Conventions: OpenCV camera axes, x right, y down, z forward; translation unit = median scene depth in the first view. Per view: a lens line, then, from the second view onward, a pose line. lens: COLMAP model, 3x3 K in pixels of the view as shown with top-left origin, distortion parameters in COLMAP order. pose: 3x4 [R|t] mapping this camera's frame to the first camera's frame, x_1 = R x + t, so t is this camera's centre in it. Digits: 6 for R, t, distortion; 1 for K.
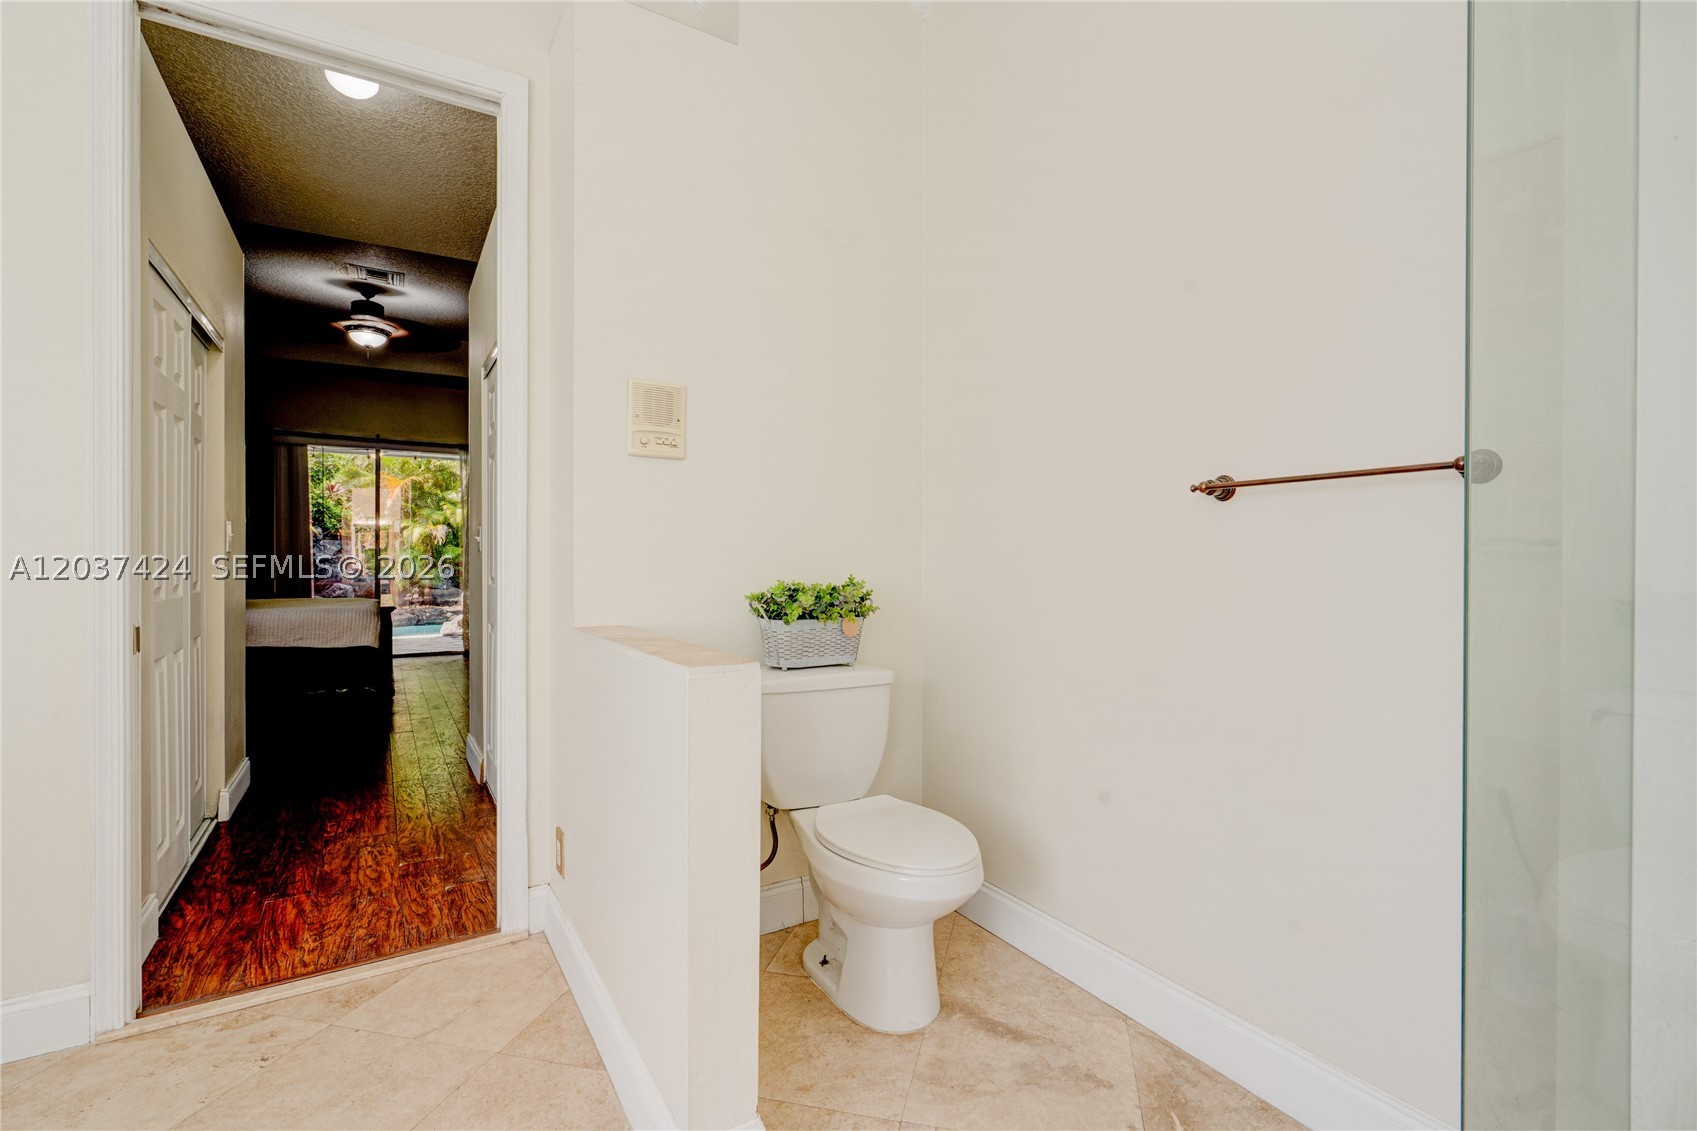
lens RADIAL K [[789.4, 0, 862.9], [0, 789.4, 551.8], [0, 0, 1]] dist [-0.003803, 0.001977]
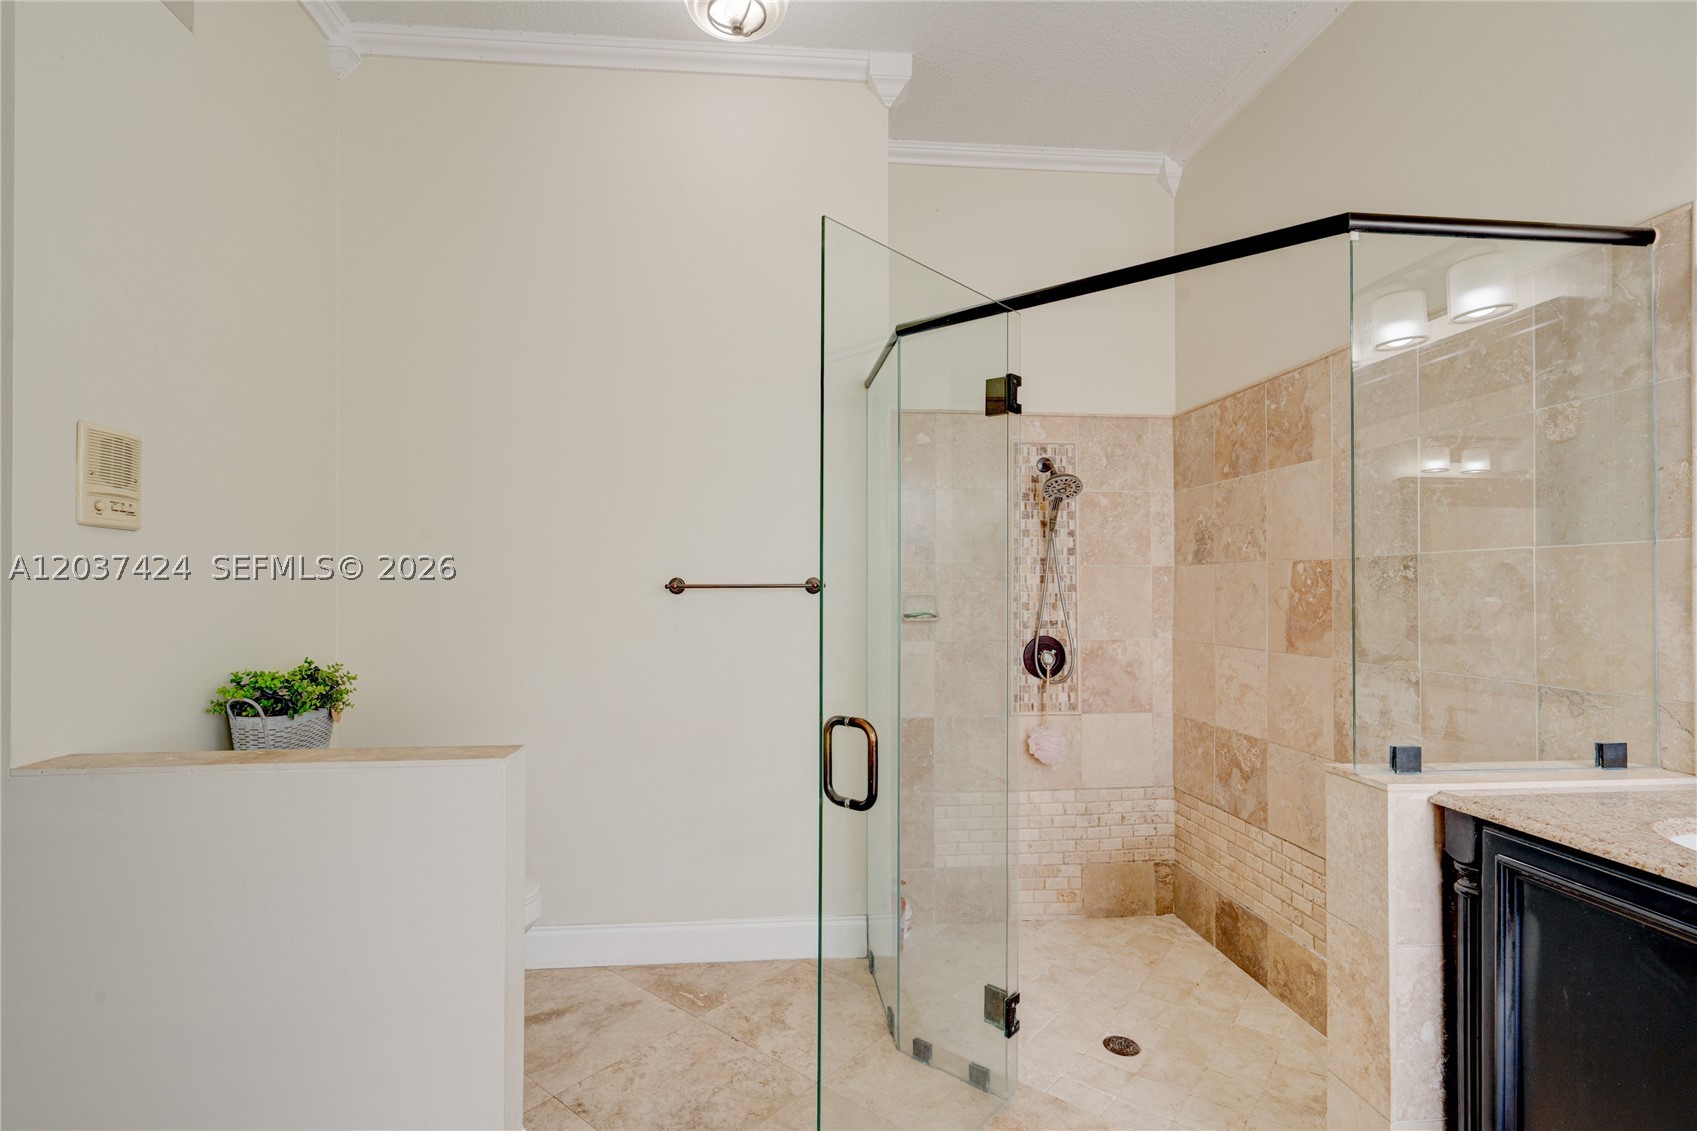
lens RADIAL K [[789.4, 0, 817.2], [0, 789.4, 569.9], [0, 0, 1]] dist [-0.003803, 0.001977]
pose [[0.443075, 0.024031, 0.896162, -0.652868], [-0.002035, 0.999665, -0.025801, -0.060720], [-0.896482, 0.009608, 0.442976, 0.042278]]
